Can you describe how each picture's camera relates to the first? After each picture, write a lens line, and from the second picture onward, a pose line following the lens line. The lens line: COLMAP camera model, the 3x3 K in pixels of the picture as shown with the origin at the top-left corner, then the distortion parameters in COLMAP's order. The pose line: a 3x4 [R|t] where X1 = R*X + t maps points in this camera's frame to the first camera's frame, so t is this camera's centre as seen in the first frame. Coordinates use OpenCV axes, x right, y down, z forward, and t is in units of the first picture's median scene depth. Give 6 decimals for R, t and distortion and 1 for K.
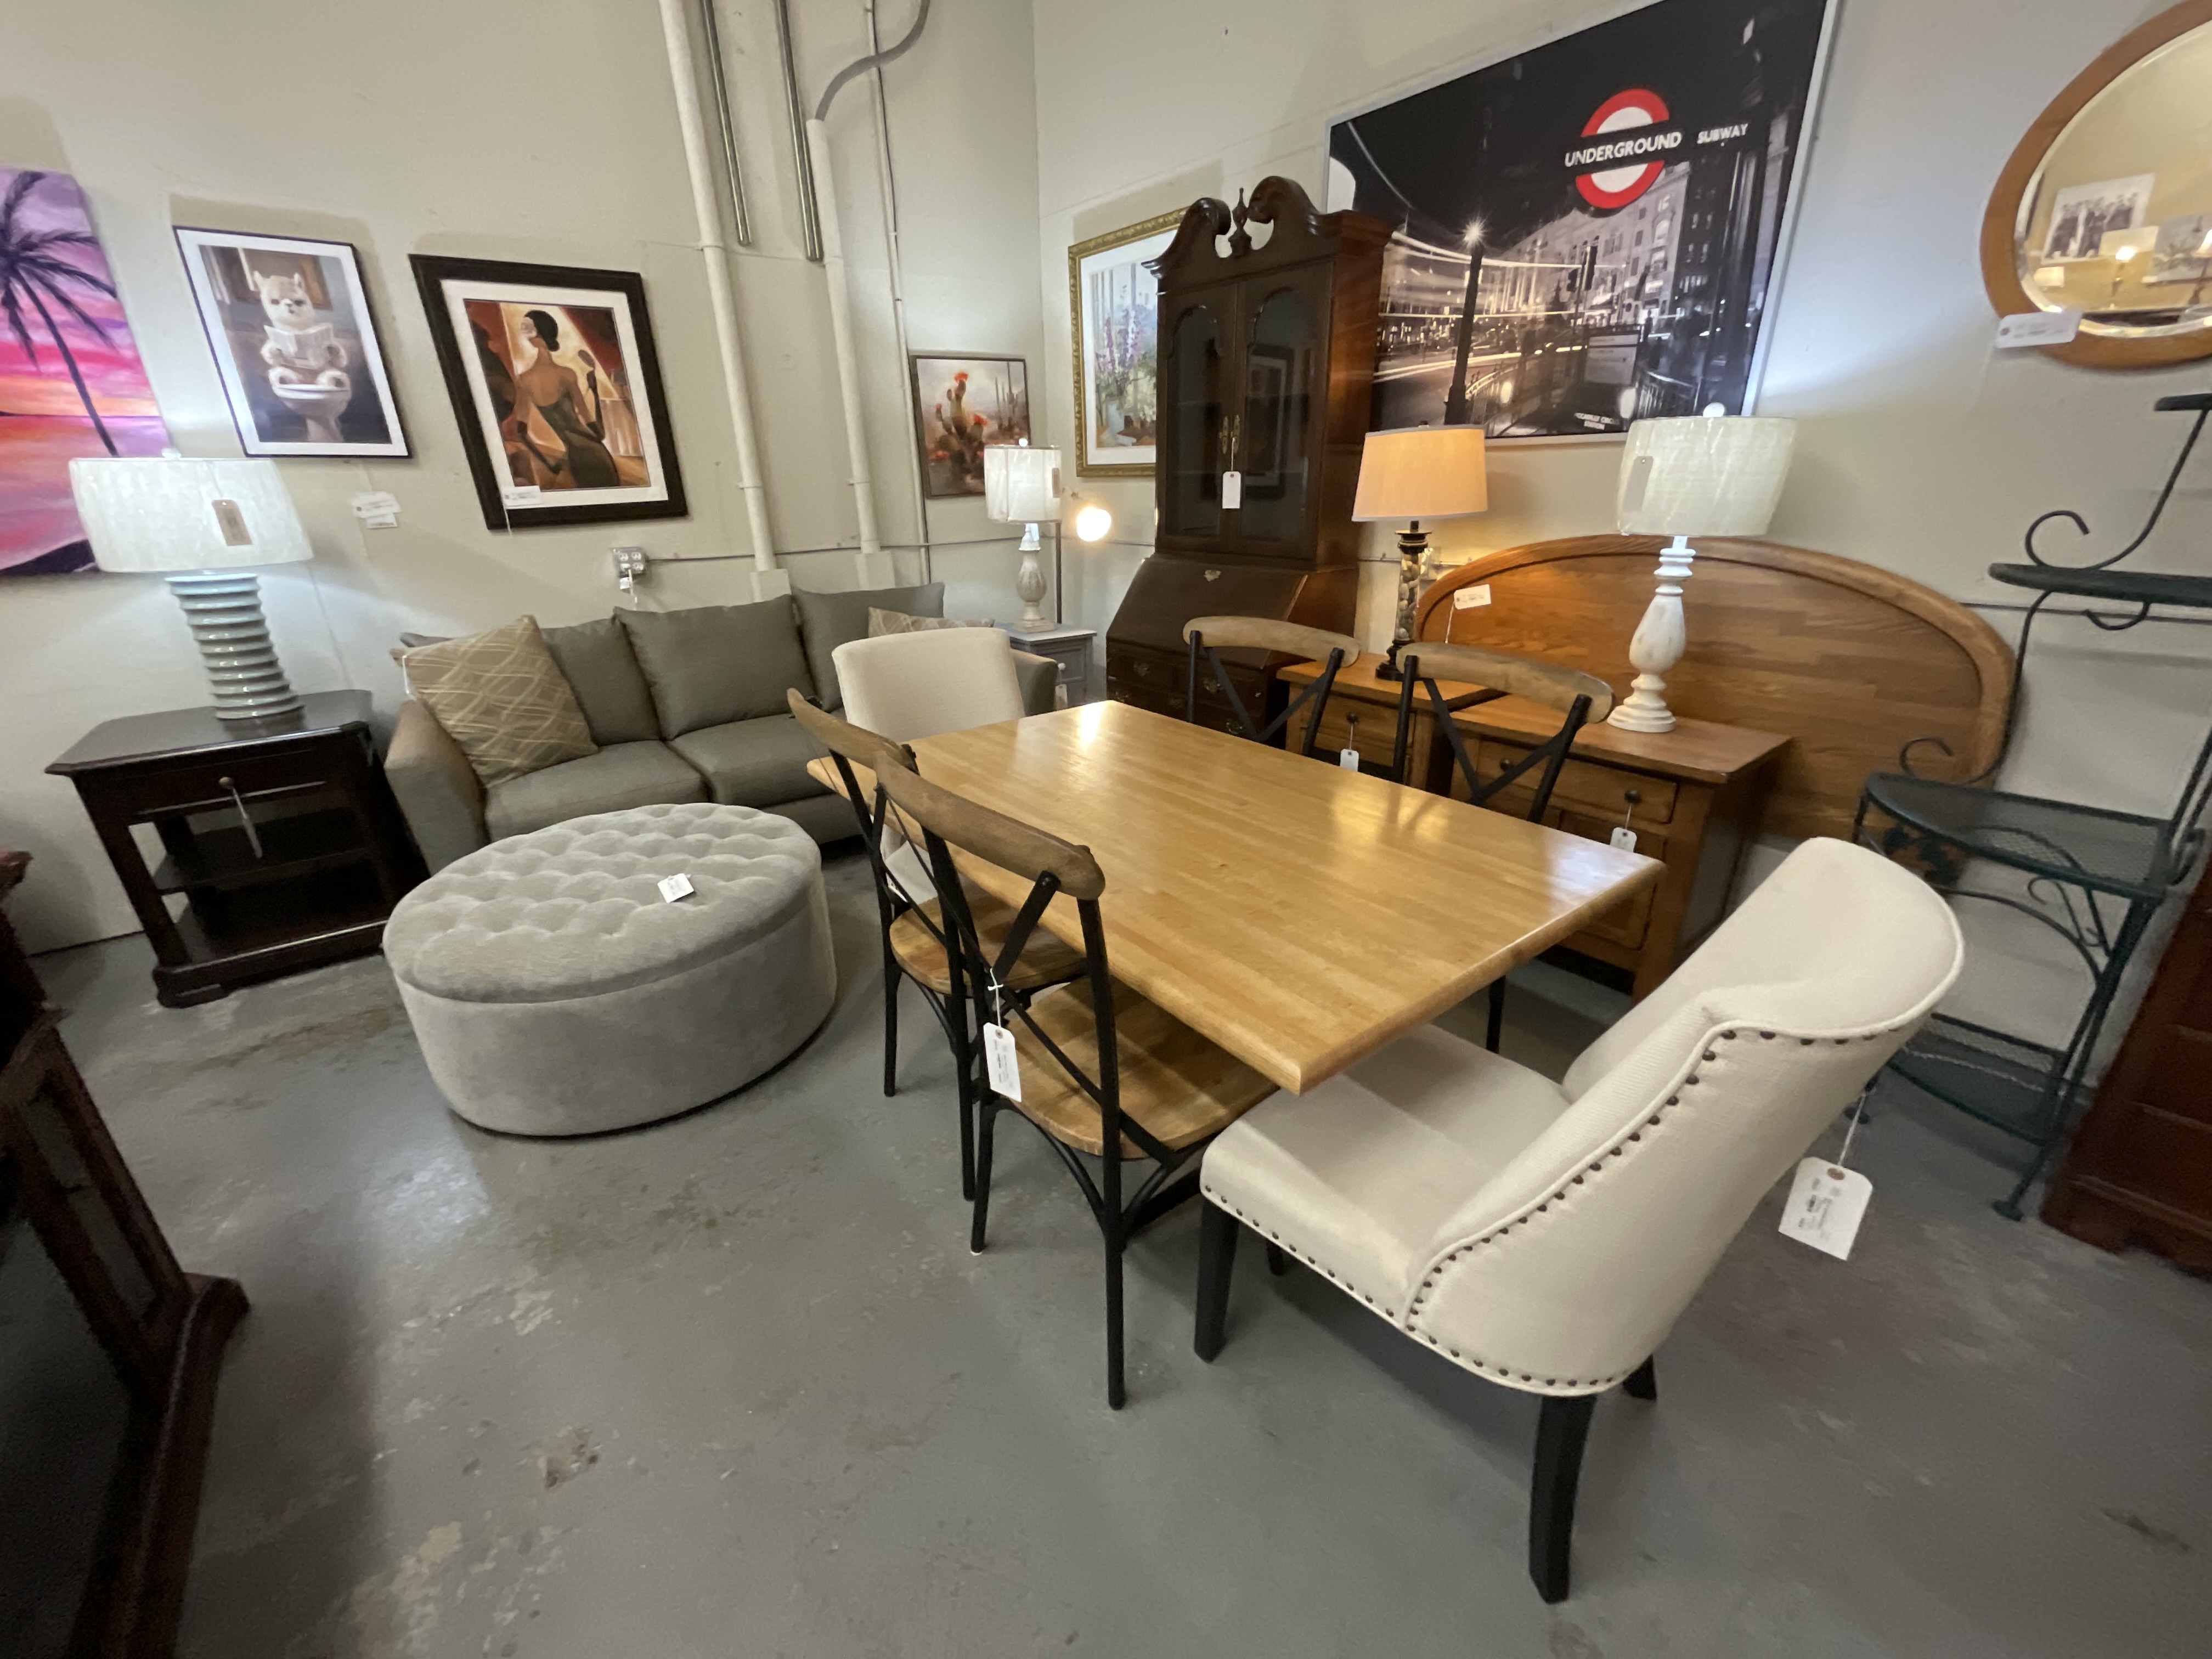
lens RADIAL K [[899.5, 0, 1098.9], [0, 899.5, 833.1], [0, 0, 1]] dist [0.005759, -0.003656]
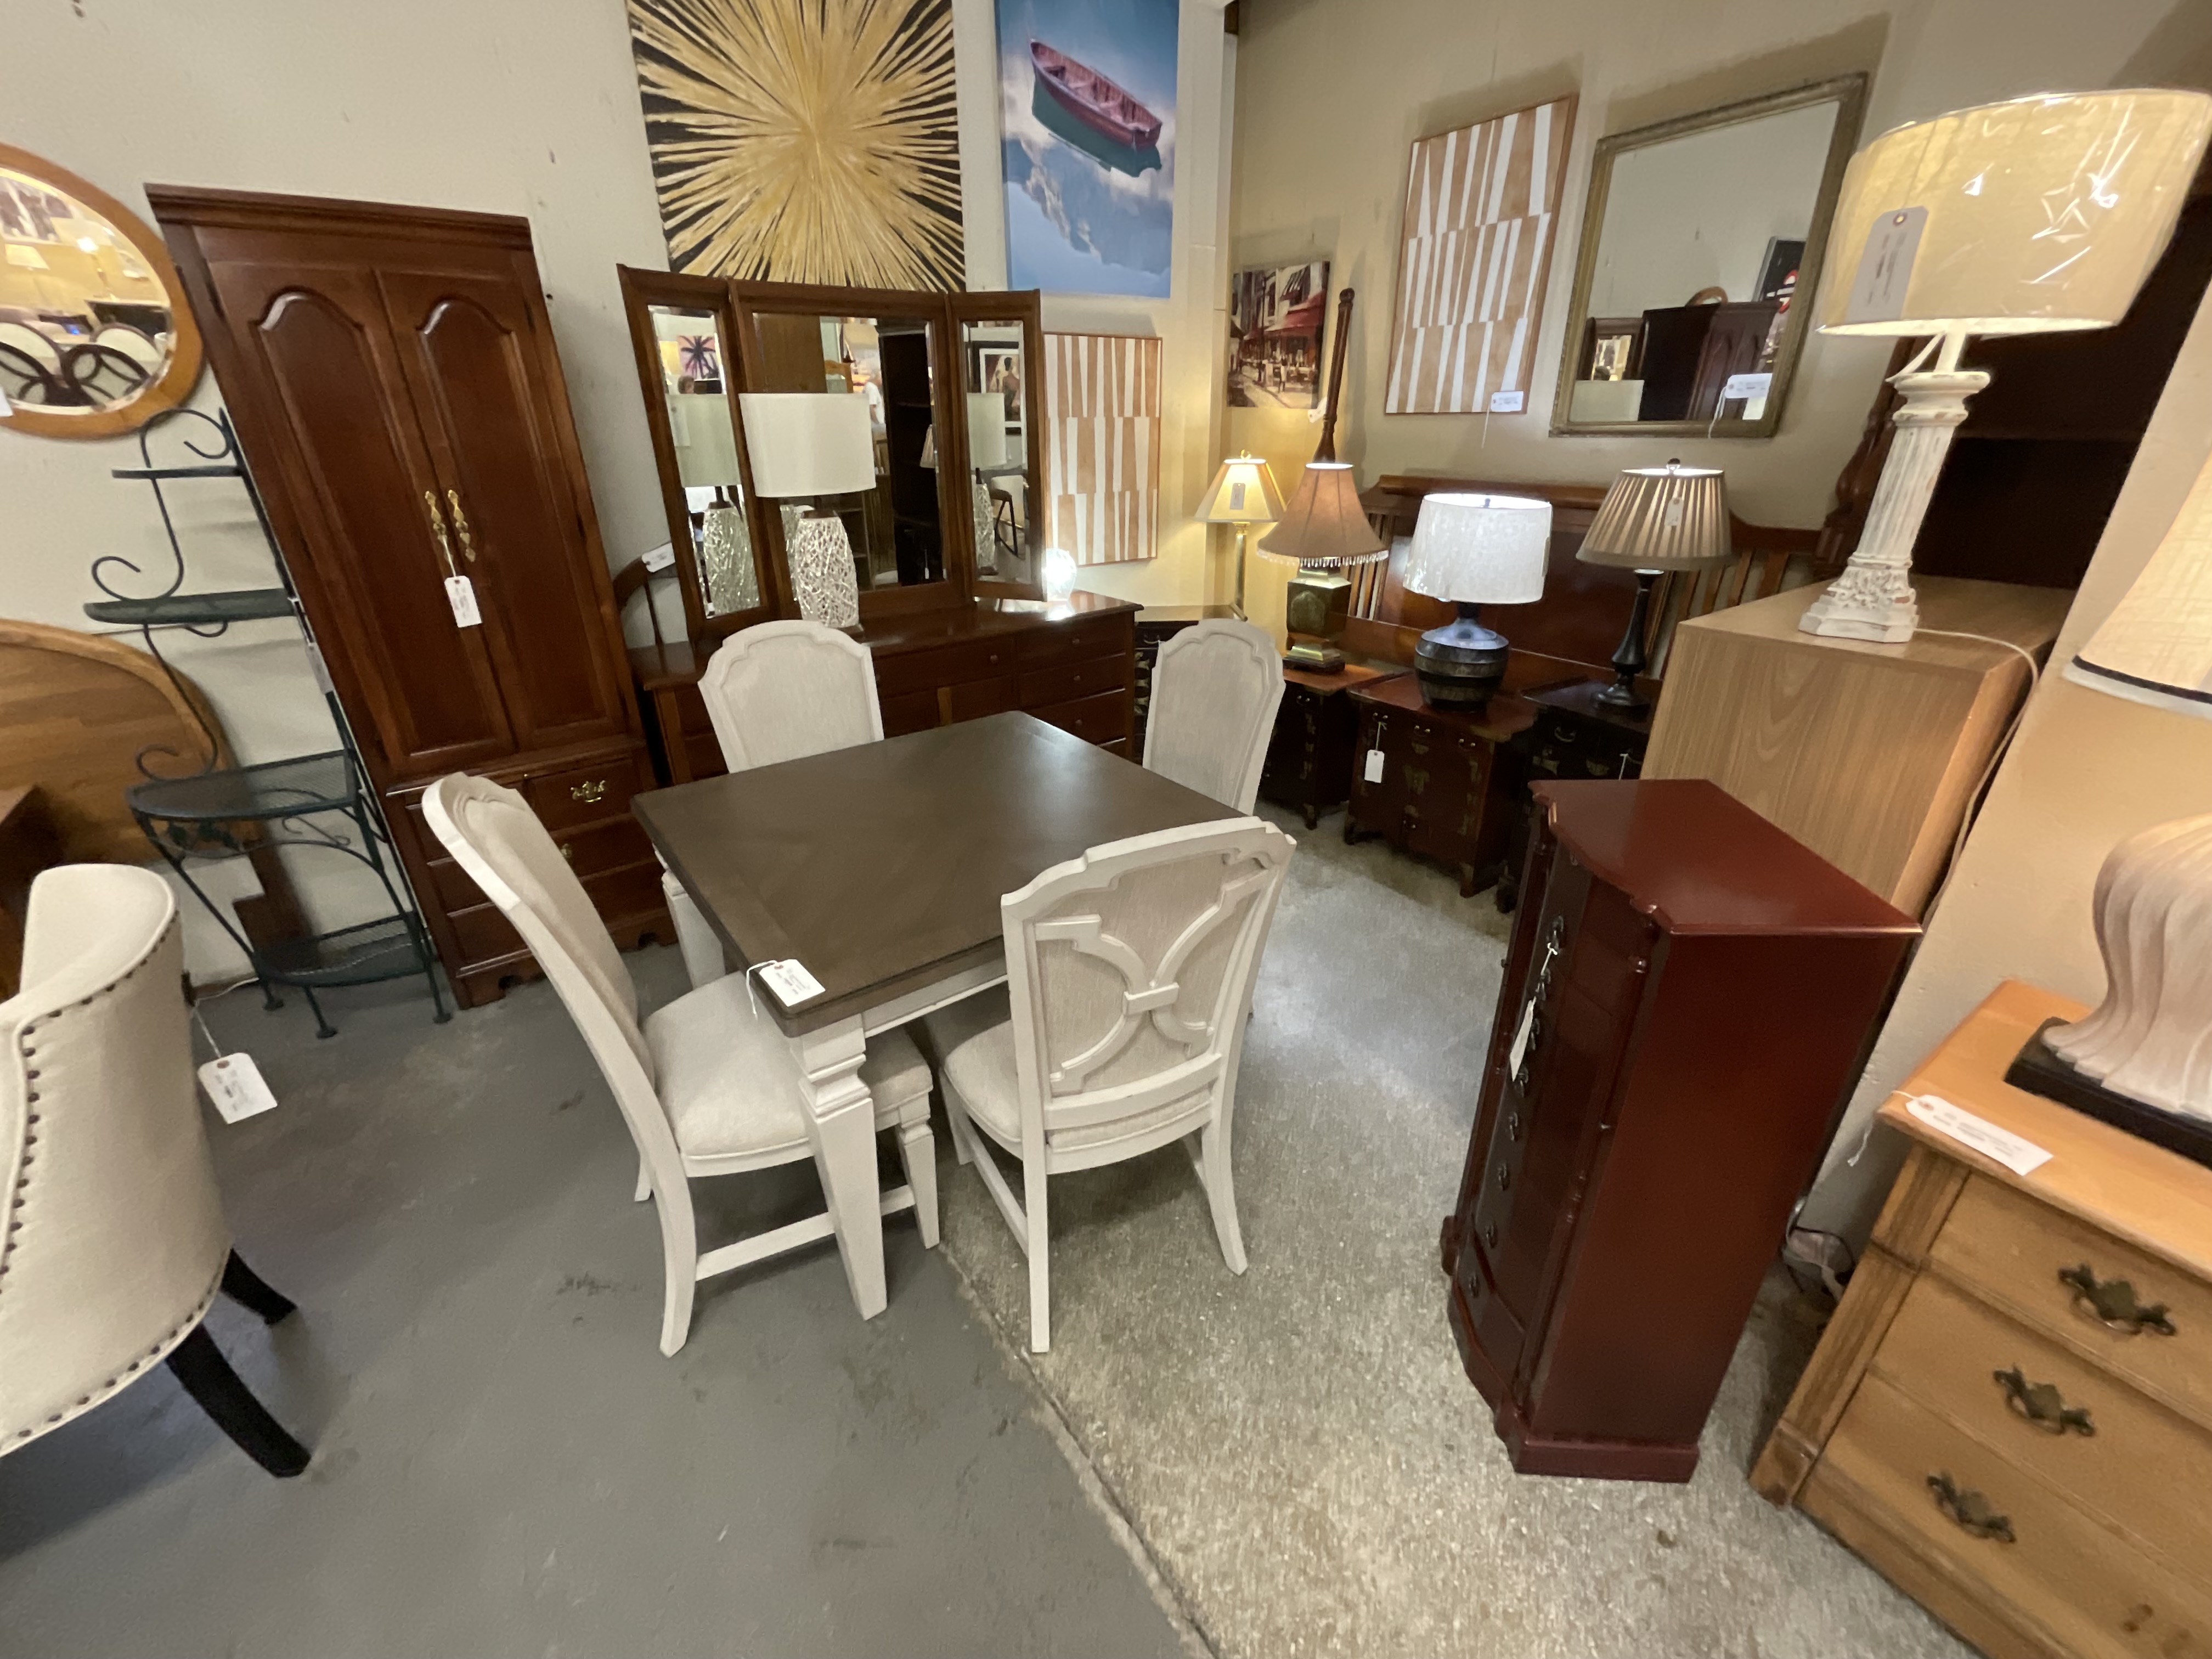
lens RADIAL K [[899.5, 0, 1098.9], [0, 899.5, 833.1], [0, 0, 1]] dist [0.005759, -0.003656]
pose [[0.046085, -0.411271, 0.910347, -0.250323], [0.388271, 0.847035, 0.363012, 0.075817], [-0.920392, 0.336732, 0.198720, -0.627920]]
